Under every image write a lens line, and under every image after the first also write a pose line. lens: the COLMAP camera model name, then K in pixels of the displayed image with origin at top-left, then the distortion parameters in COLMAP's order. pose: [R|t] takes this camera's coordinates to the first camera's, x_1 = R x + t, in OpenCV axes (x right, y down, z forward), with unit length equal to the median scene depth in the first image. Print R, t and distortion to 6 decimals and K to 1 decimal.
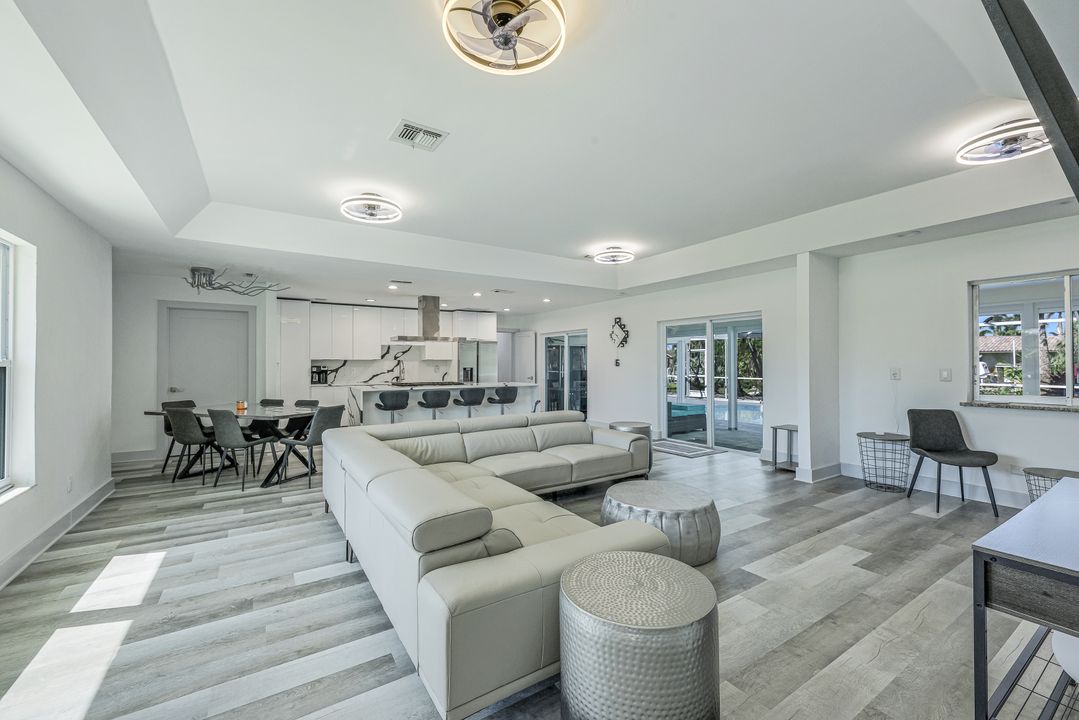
lens RADIAL K [[437.1, 0, 545.3], [0, 437.1, 353.3], [0, 0, 1]] dist [-0.000295, 0.000083]
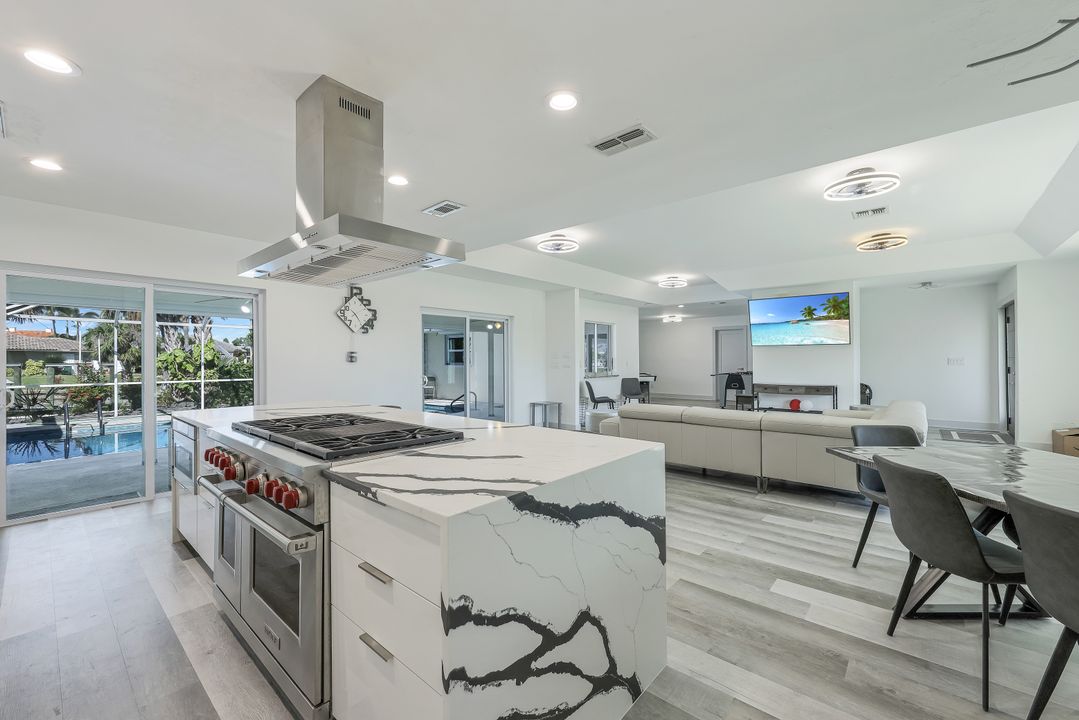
lens RADIAL K [[439.5, 0, 541.8], [0, 439.5, 358.0], [0, 0, 1]] dist [-0.000202, 0.000309]
pose [[-0.273610, 0.009356, 0.961795, -0.533332], [-0.019124, 0.999702, -0.015165, 0.027808], [-0.961651, -0.022543, -0.273350, 0.918892]]
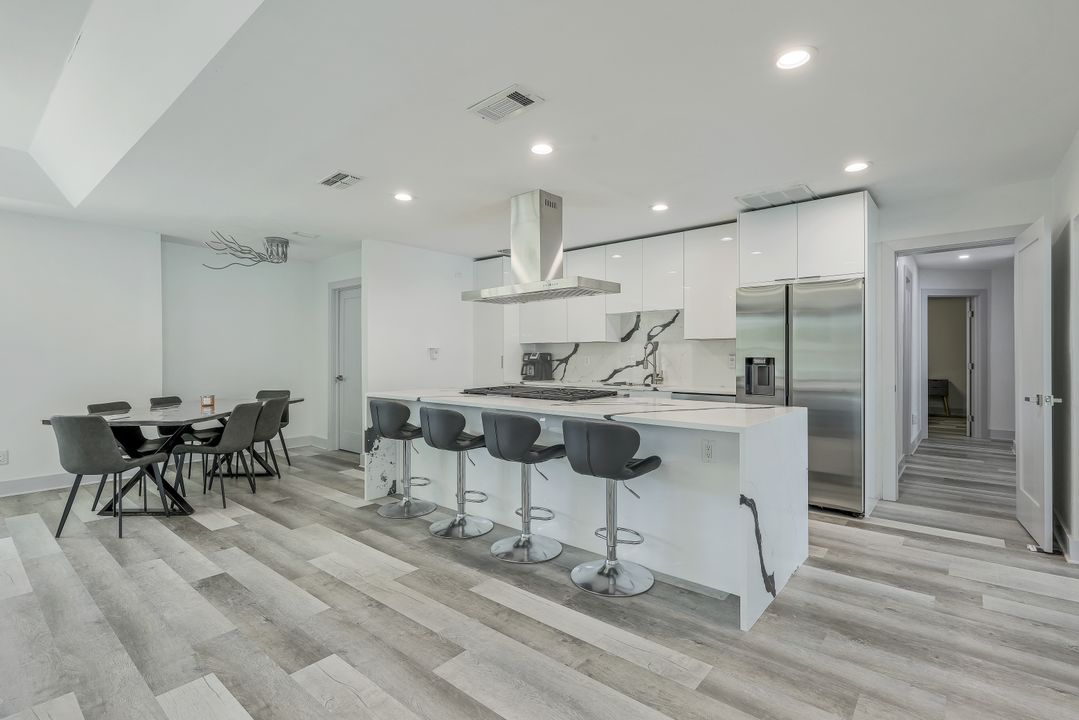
lens RADIAL K [[504.0, 0, 540.3], [0, 504.0, 356.9], [0, 0, 1]] dist [-0.002516, -0.000246]
pose [[0.288366, 0.006075, -0.957501, 0.217739], [0.023864, 0.999624, 0.013529, 0.025702], [0.957223, -0.026751, 0.288113, 0.821545]]
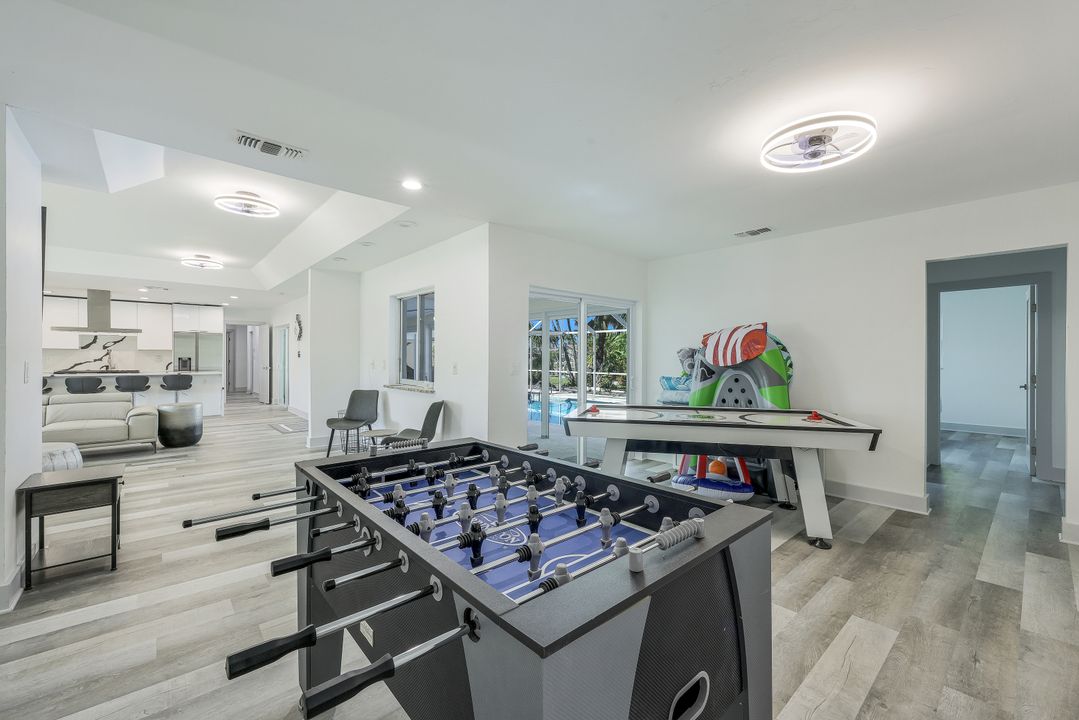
lens RADIAL K [[436.8, 0, 541.0], [0, 436.8, 356.3], [0, 0, 1]] dist [-0.001944, -0.000266]
pose [[0.989974, 0.010083, 0.140888, 0.629265], [-0.013278, 0.999675, 0.021751, -0.005647], [-0.140623, -0.023404, 0.989787, -0.202658]]
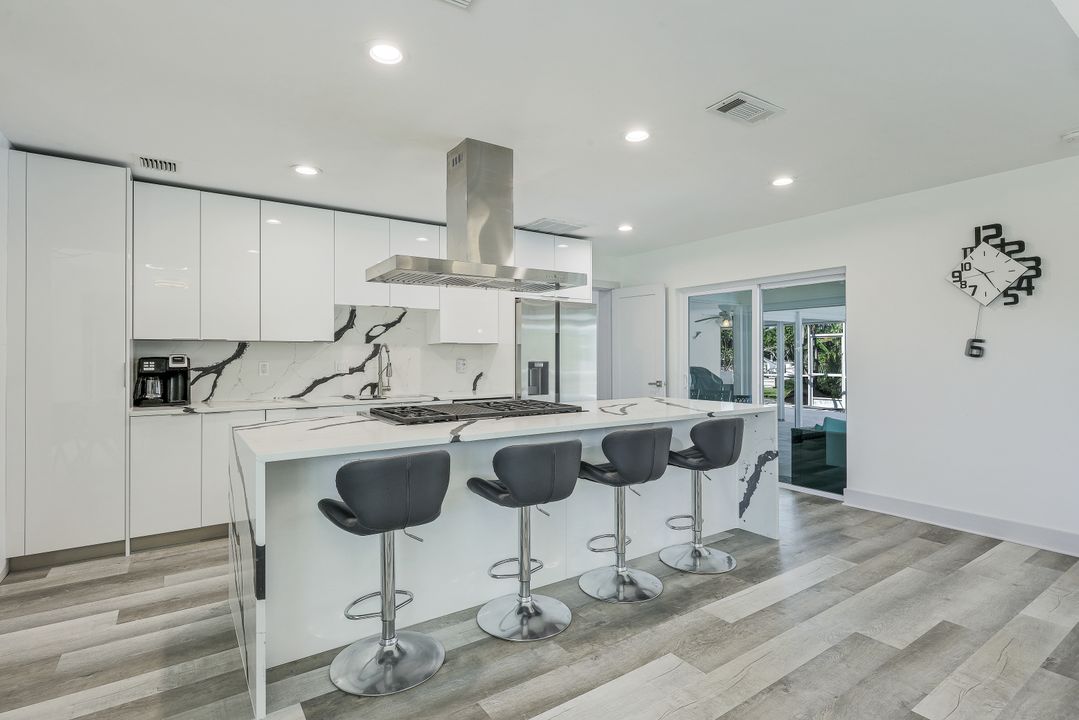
lens RADIAL K [[528.1, 0, 543.2], [0, 528.1, 355.1], [0, 0, 1]] dist [0.002203, 0.000274]
pose [[0.999608, 0.000656, 0.027994, -0.220828], [-0.001189, 0.999818, 0.019050, 0.019220], [-0.027977, -0.019075, 0.999427, 0.570004]]
